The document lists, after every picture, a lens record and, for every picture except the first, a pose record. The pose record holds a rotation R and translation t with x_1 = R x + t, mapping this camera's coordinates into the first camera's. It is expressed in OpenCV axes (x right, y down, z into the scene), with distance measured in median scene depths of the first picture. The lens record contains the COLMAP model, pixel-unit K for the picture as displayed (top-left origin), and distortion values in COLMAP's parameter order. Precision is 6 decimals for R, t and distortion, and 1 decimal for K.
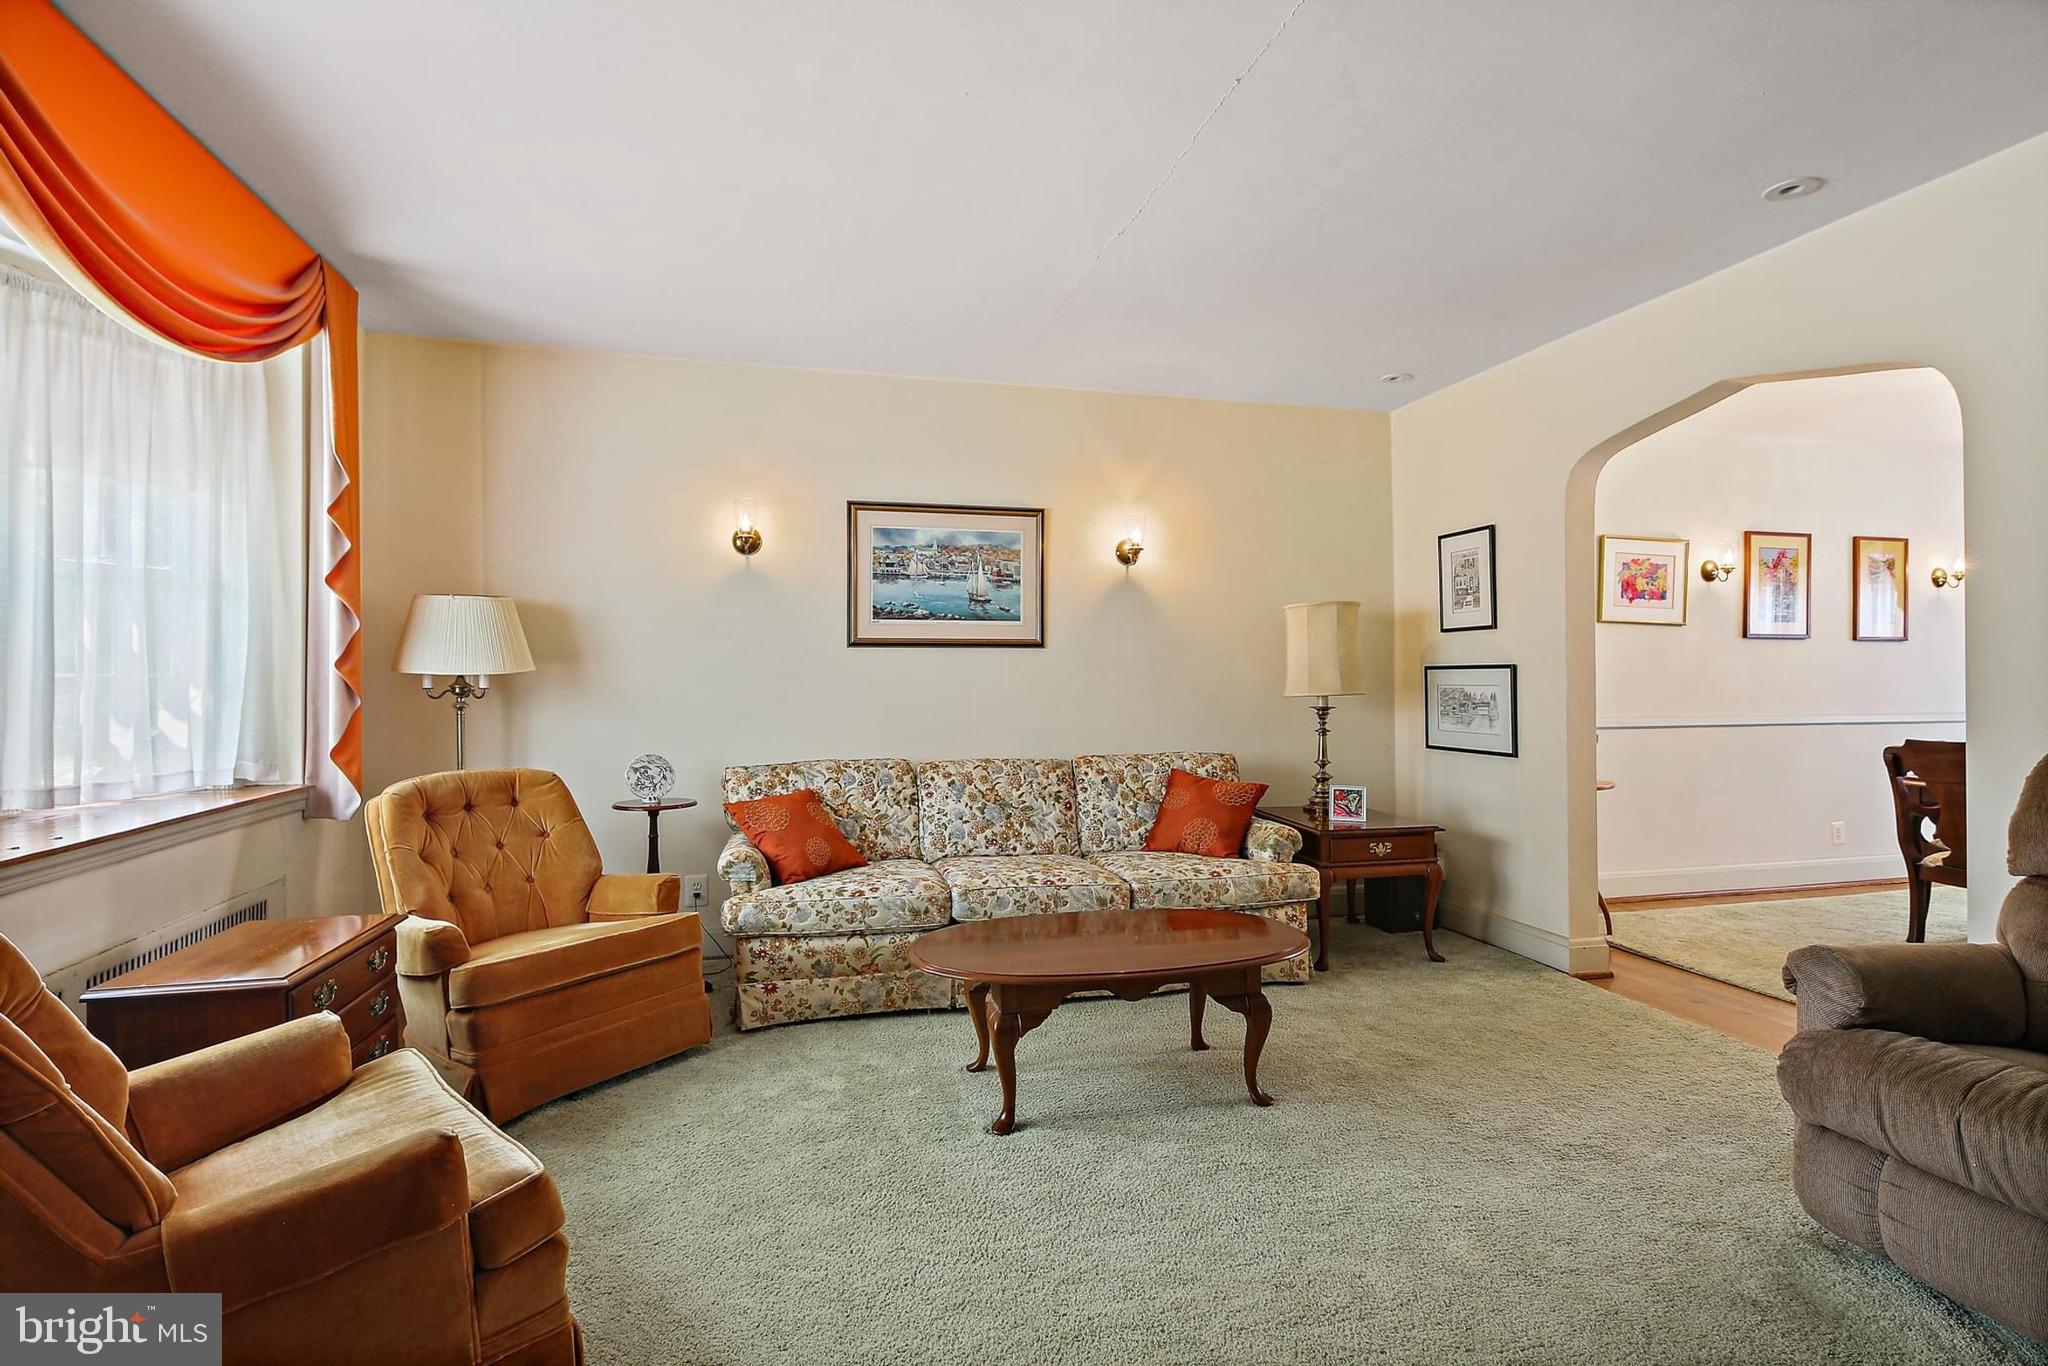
lens RADIAL K [[1000.7, 0, 1030.3], [0, 1000.7, 673.6], [0, 0, 1]] dist [0.005529, -0.004439]
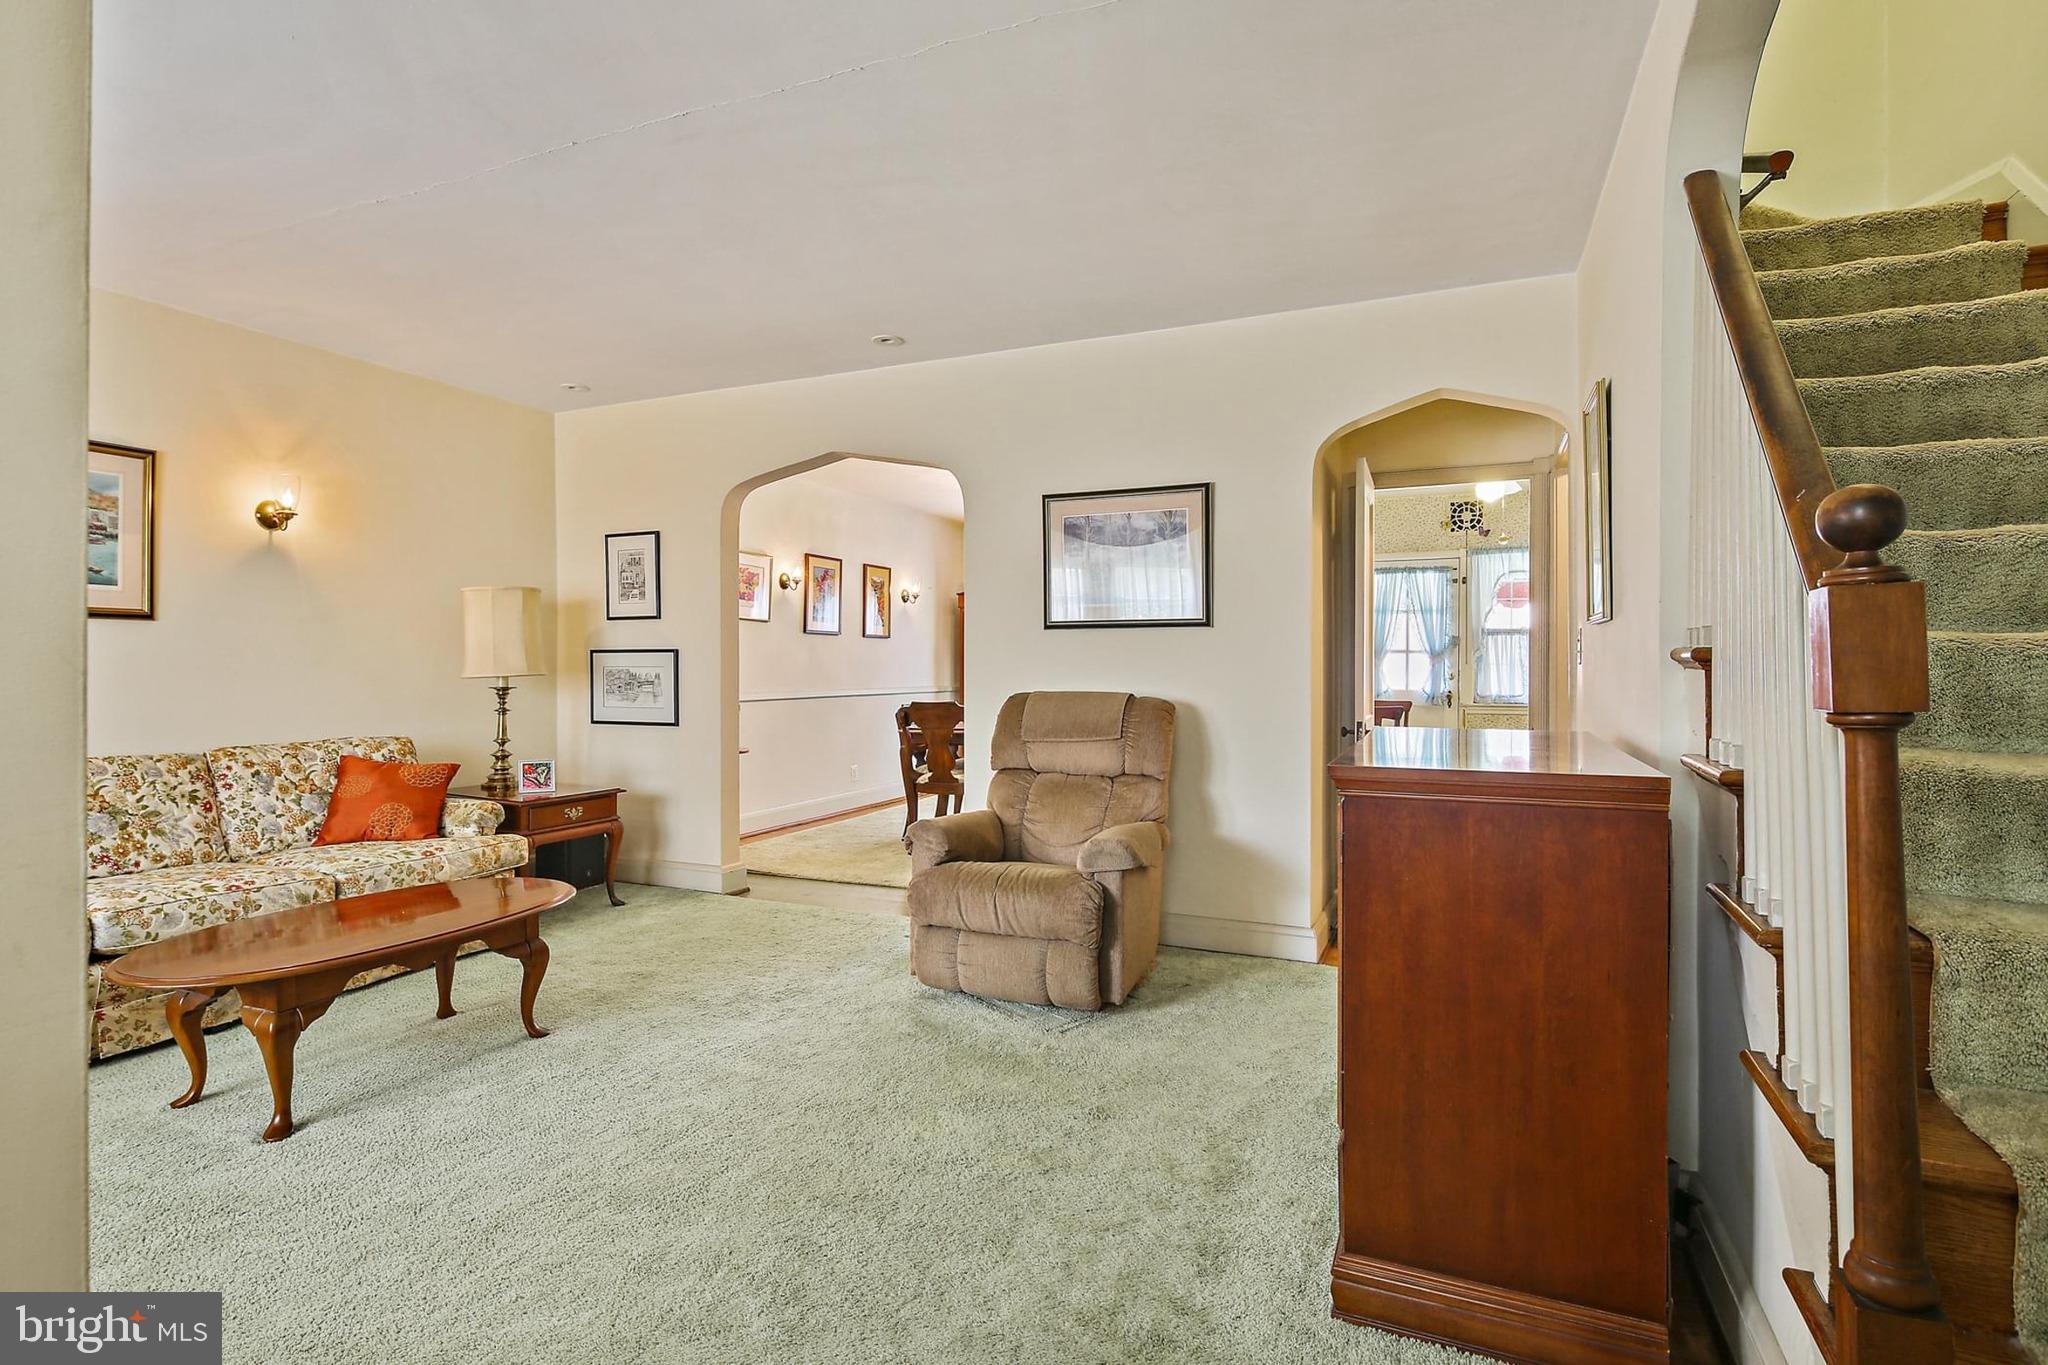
lens RADIAL K [[1000.7, 0, 1019.2], [0, 1000.7, 670.8], [0, 0, 1]] dist [0.005529, -0.004439]
pose [[0.623065, -0.001142, 0.782169, -0.208957], [-0.005348, 0.999969, 0.005720, 0.008017], [-0.782152, -0.007747, 0.623040, -0.076878]]
